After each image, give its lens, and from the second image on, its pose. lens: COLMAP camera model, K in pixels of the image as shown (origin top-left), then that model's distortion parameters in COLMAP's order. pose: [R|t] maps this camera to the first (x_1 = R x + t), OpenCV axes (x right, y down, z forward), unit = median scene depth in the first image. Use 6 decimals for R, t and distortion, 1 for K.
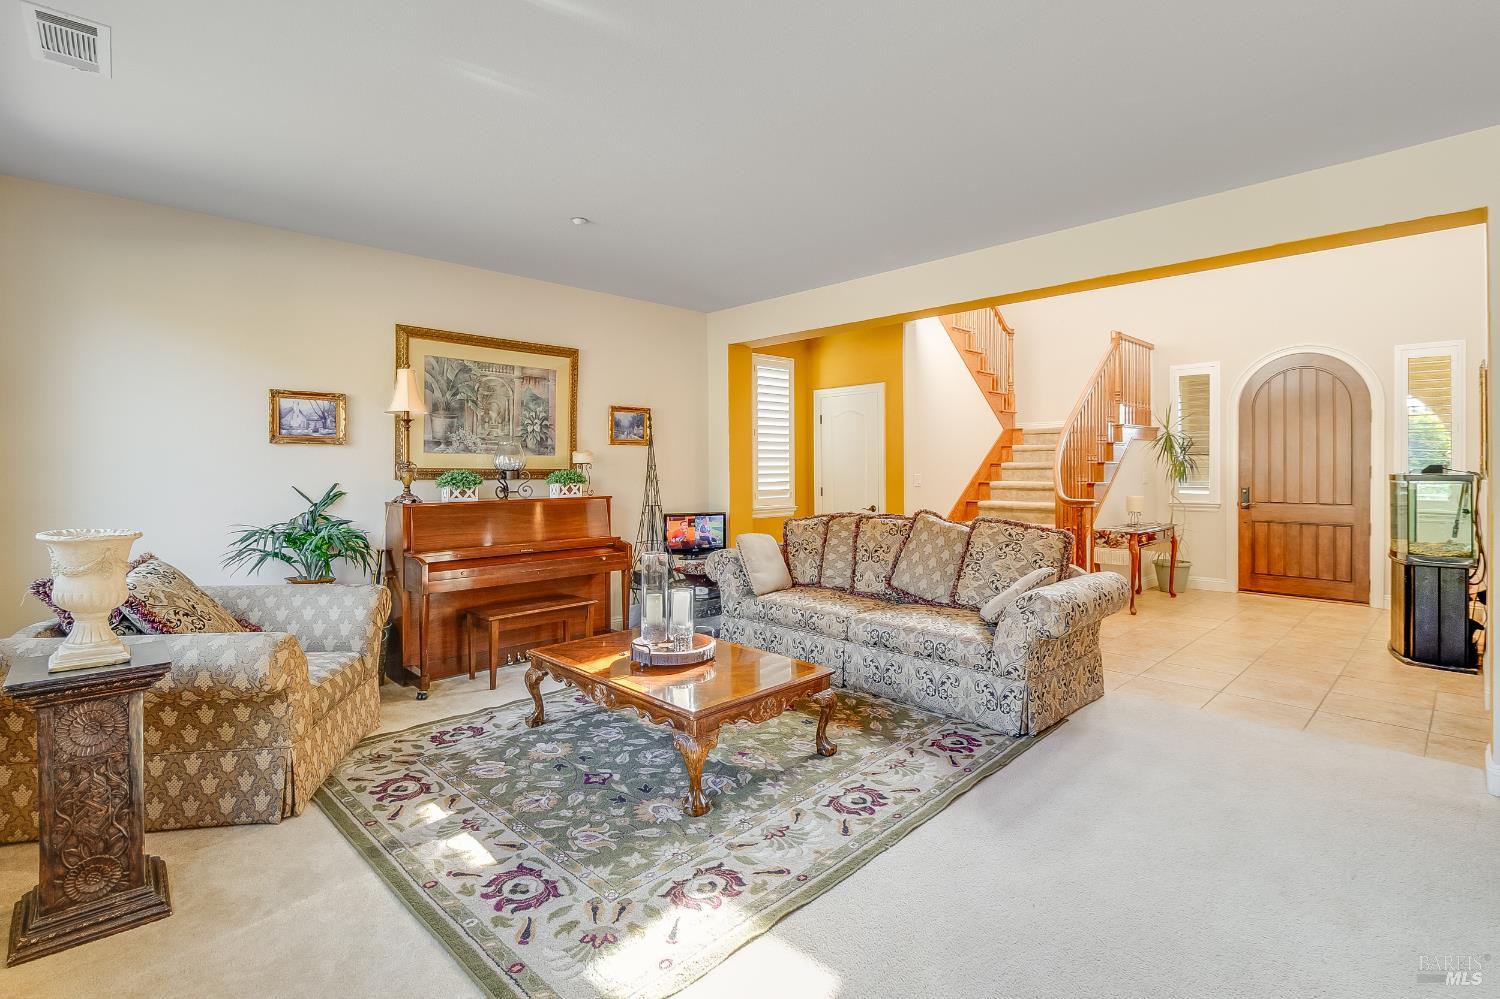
lens RADIAL K [[701.9, 0, 755.0], [0, 701.9, 486.9], [0, 0, 1]] dist [-0.010535, -0.002202]
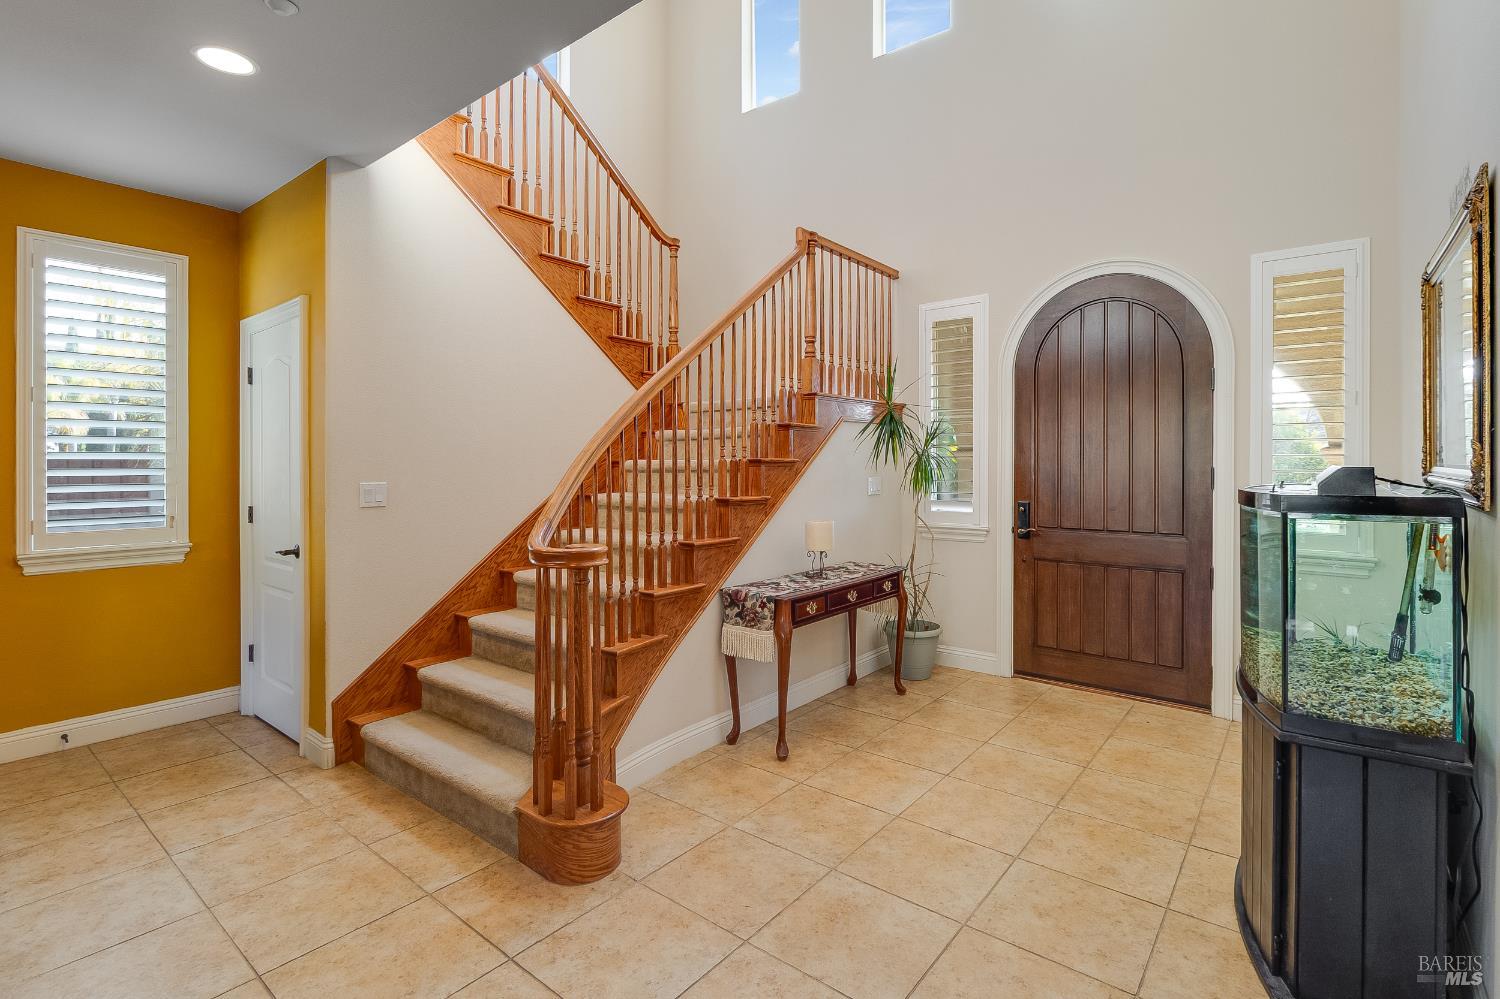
lens RADIAL K [[701.9, 0, 755.0], [0, 701.9, 486.9], [0, 0, 1]] dist [-0.010535, -0.002202]
pose [[0.992081, -0.001722, 0.125585, 0.415575], [0.001251, 0.999992, 0.003829, -0.015825], [-0.125591, -0.003641, 0.992075, 0.451025]]
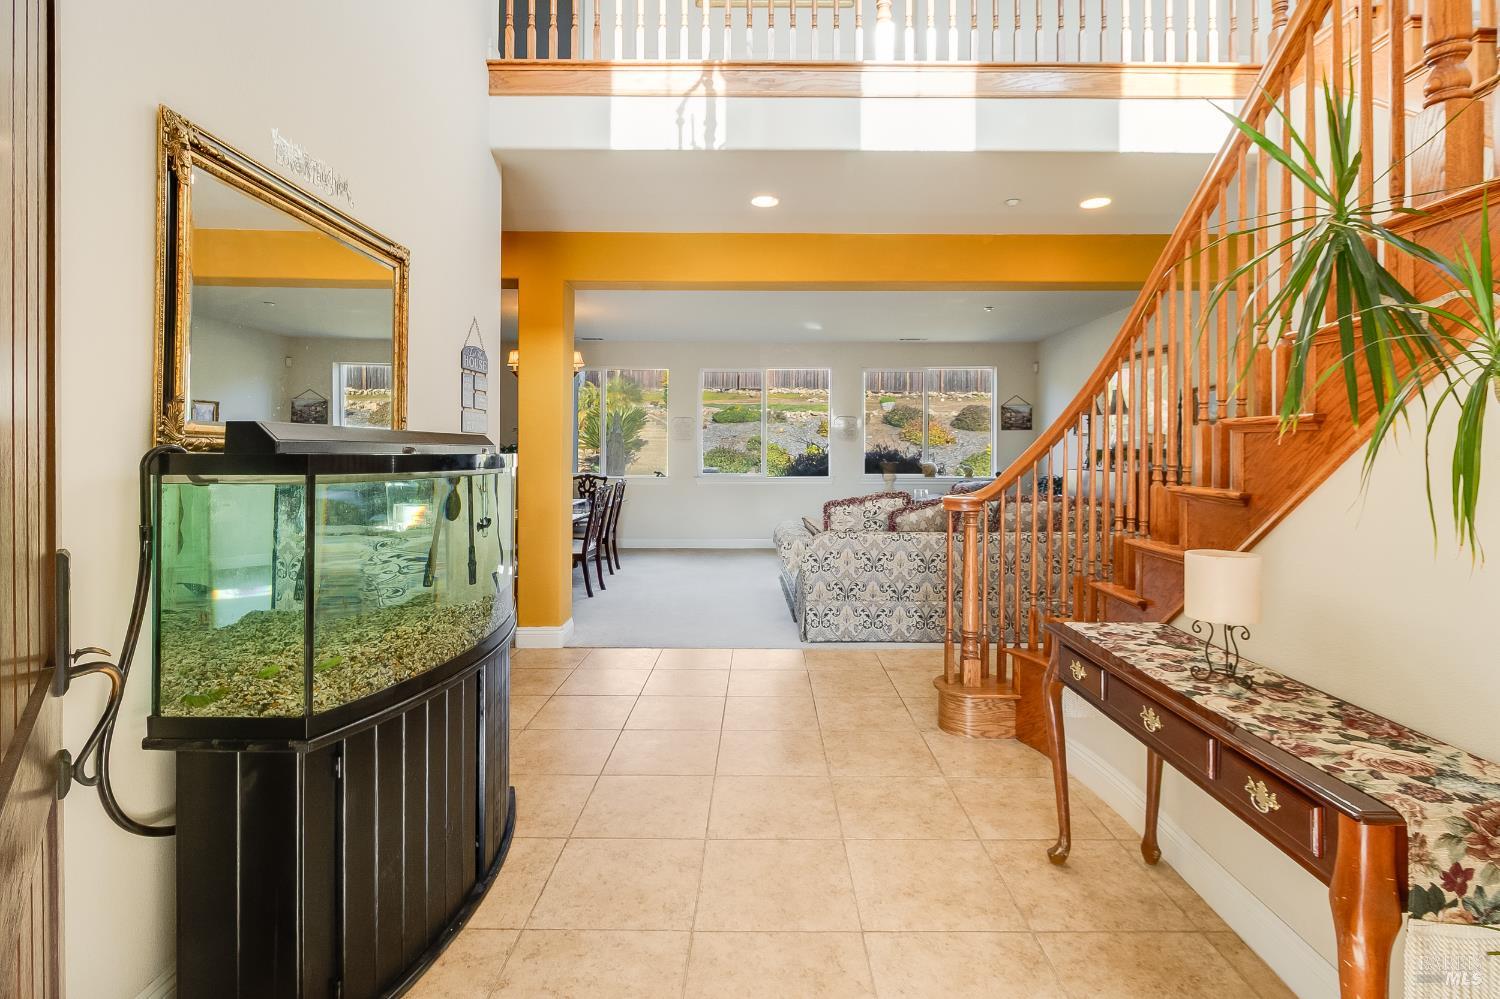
lens RADIAL K [[701.9, 0, 755.0], [0, 701.9, 486.9], [0, 0, 1]] dist [-0.010535, -0.002202]
pose [[-0.703128, 0.044093, -0.709695, 0.824210], [-0.003563, 0.997845, 0.065526, -0.023446], [0.711054, 0.048601, -0.701455, 1.054234]]
